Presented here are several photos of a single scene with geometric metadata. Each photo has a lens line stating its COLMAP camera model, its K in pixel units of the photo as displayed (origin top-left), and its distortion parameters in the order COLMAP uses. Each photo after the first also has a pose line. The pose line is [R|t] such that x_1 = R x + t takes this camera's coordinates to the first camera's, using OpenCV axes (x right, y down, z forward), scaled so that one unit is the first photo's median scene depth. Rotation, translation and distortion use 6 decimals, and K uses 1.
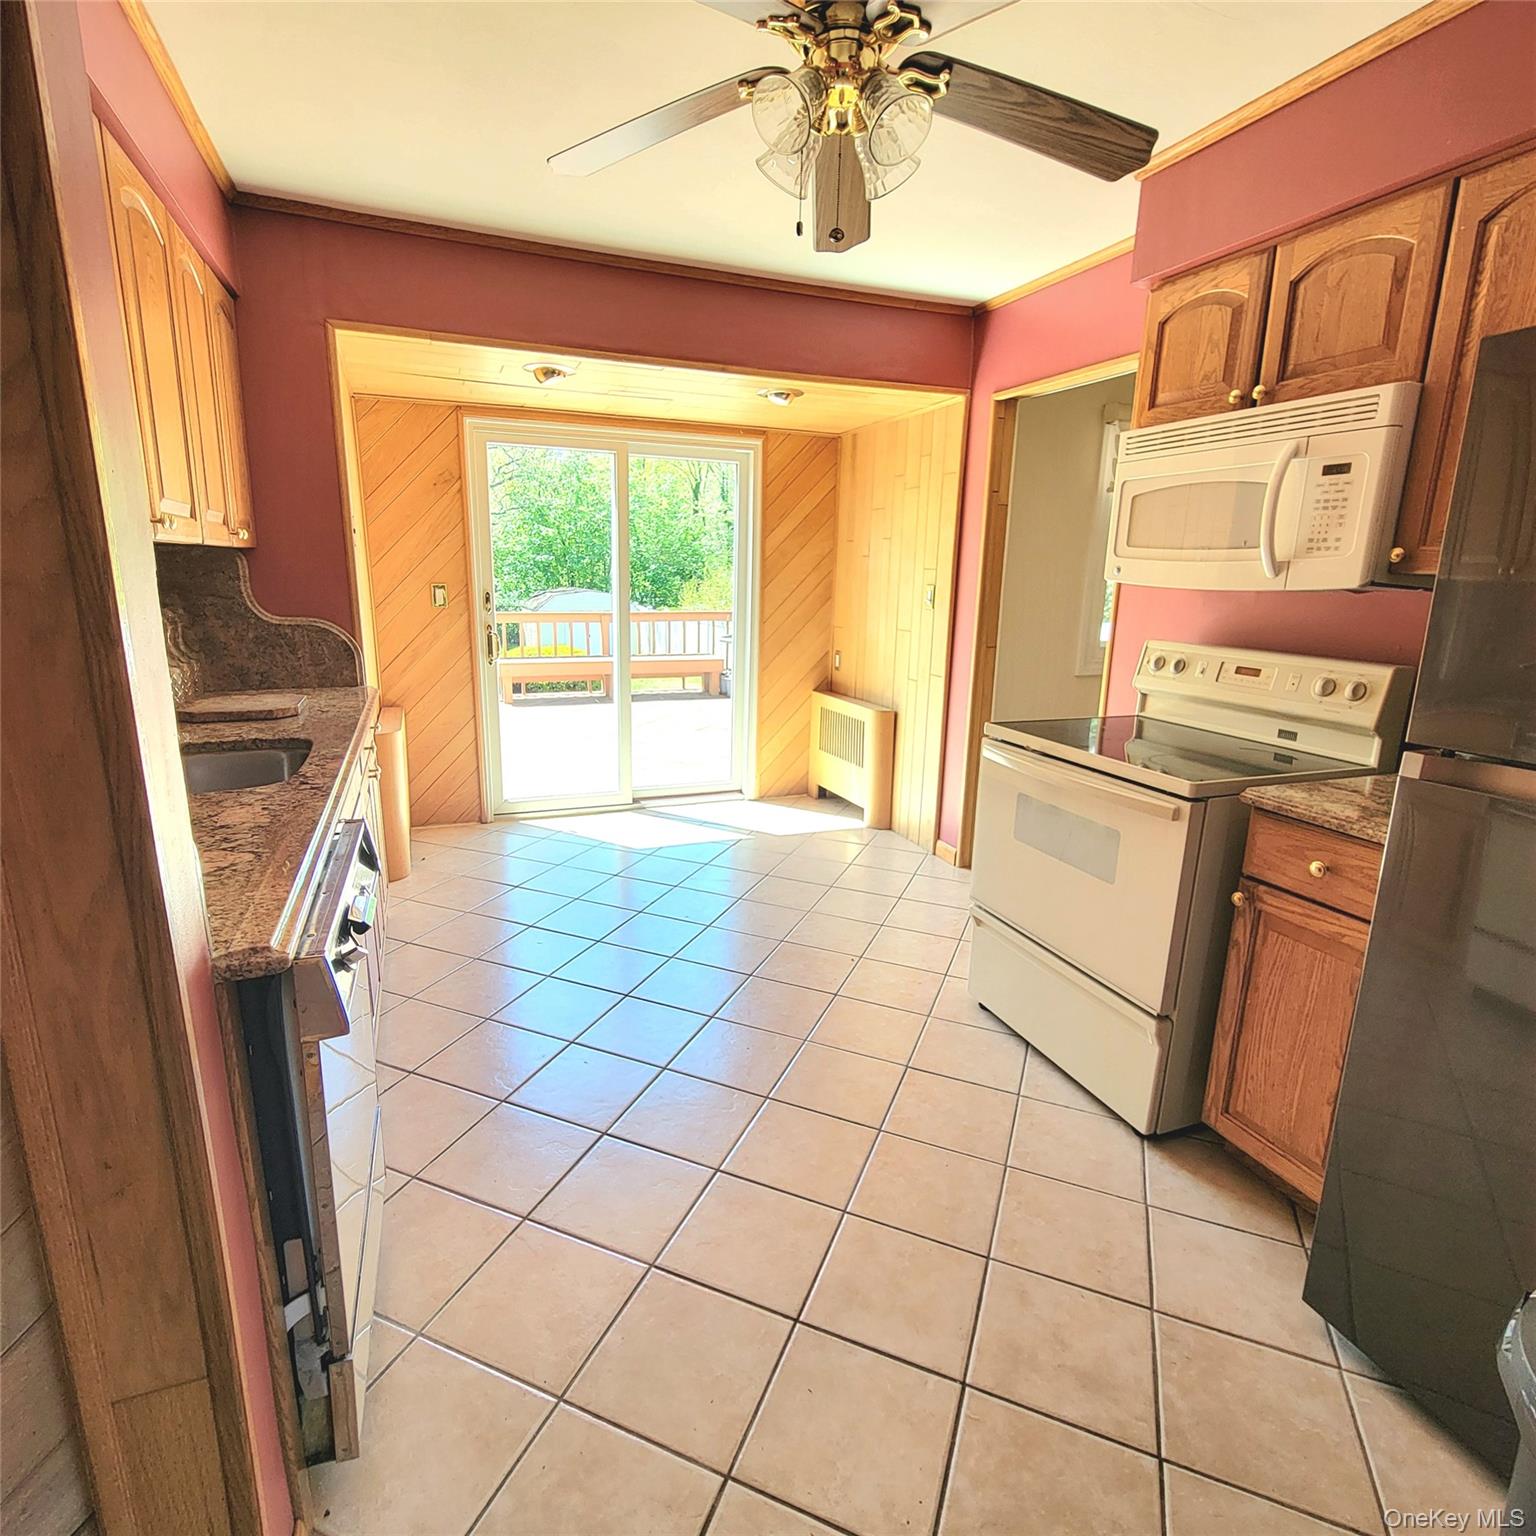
lens RADIAL K [[847.3, 0, 763.4], [0, 847.3, 769.0], [0, 0, 1]] dist [0.003173, -0.001190]
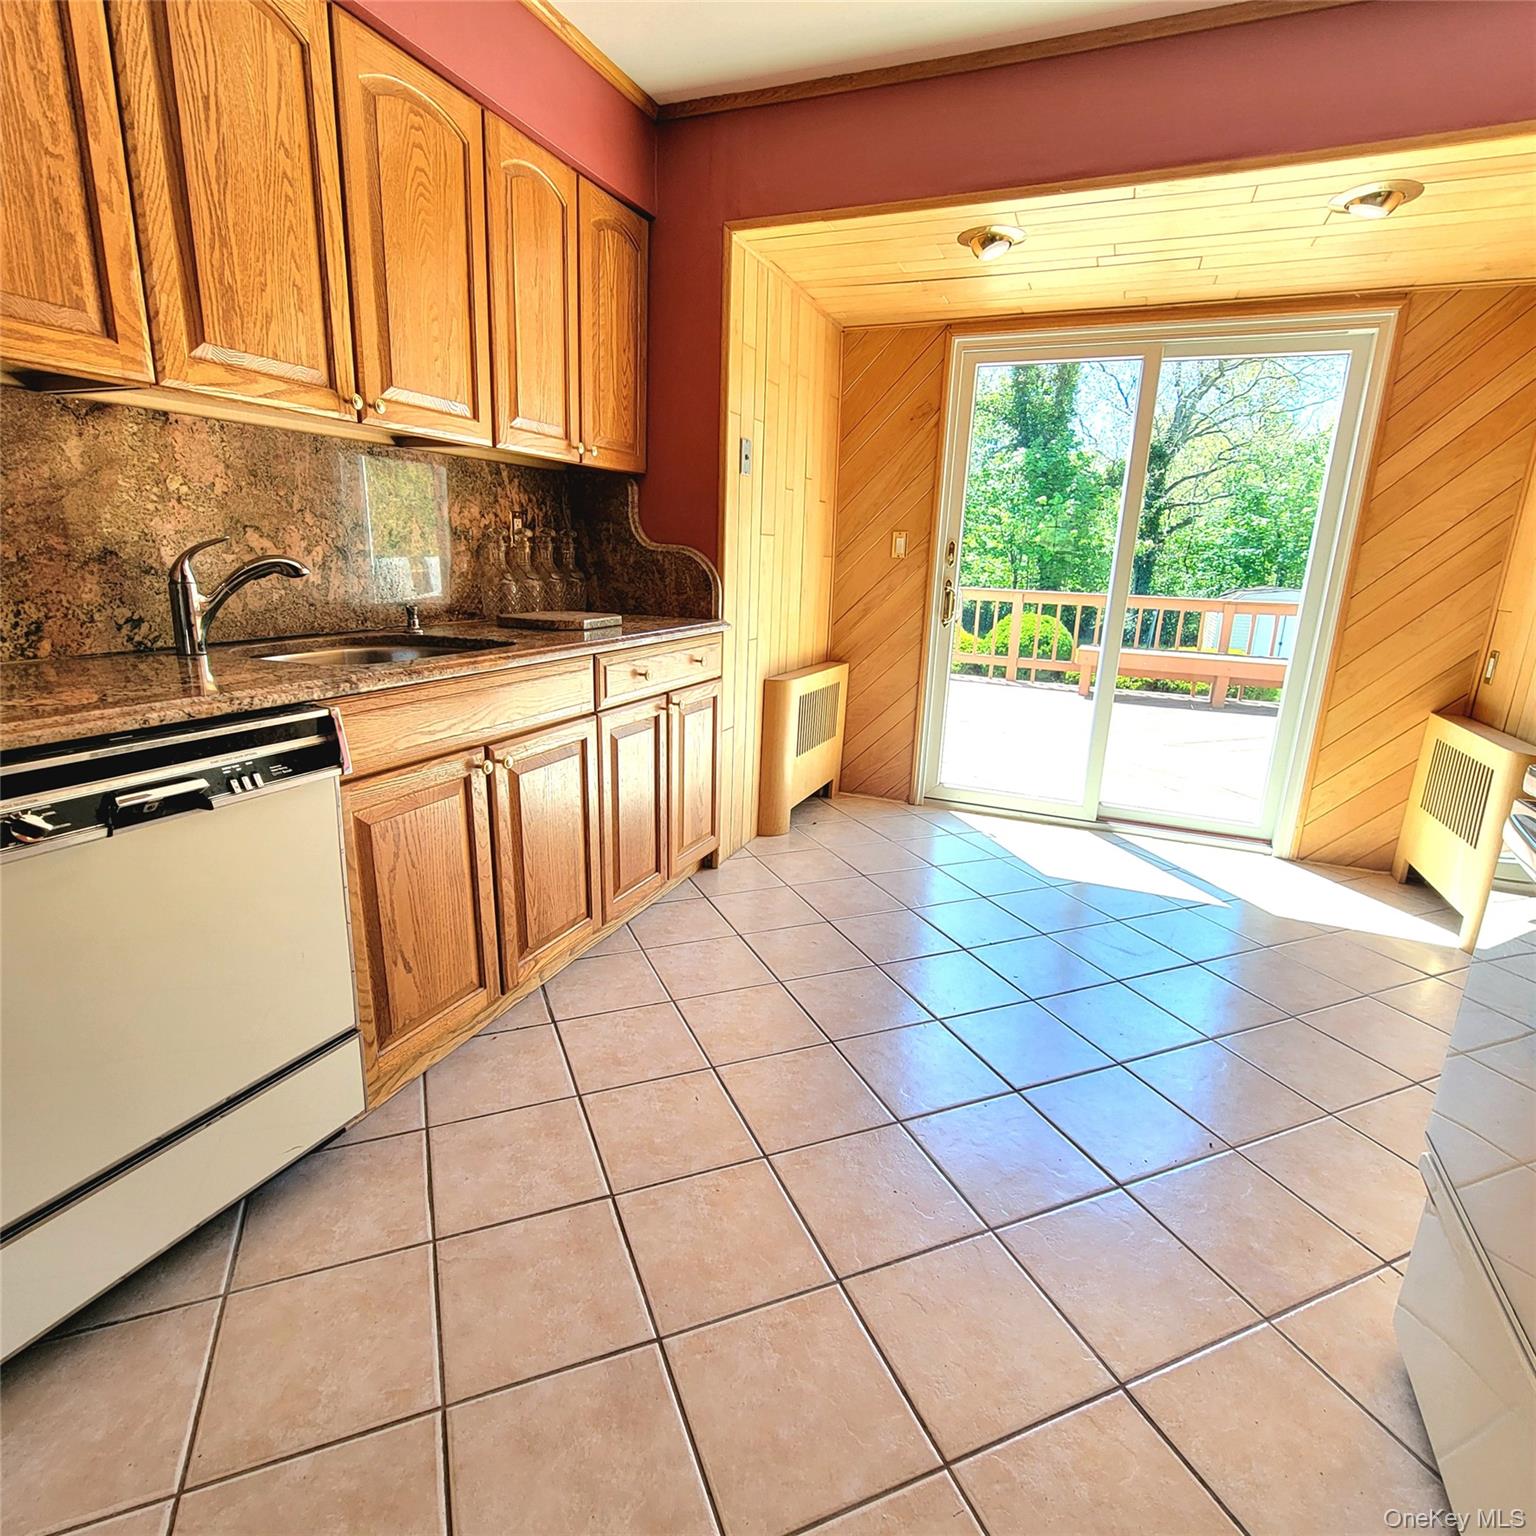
lens RADIAL K [[847.3, 0, 765.0], [0, 847.3, 767.3], [0, 0, 1]] dist [0.003173, -0.001190]
pose [[0.705596, 0.179029, -0.685626, 0.162800], [-0.181769, 0.980913, 0.069071, -0.007463], [0.684904, 0.075889, 0.724670, 0.241533]]
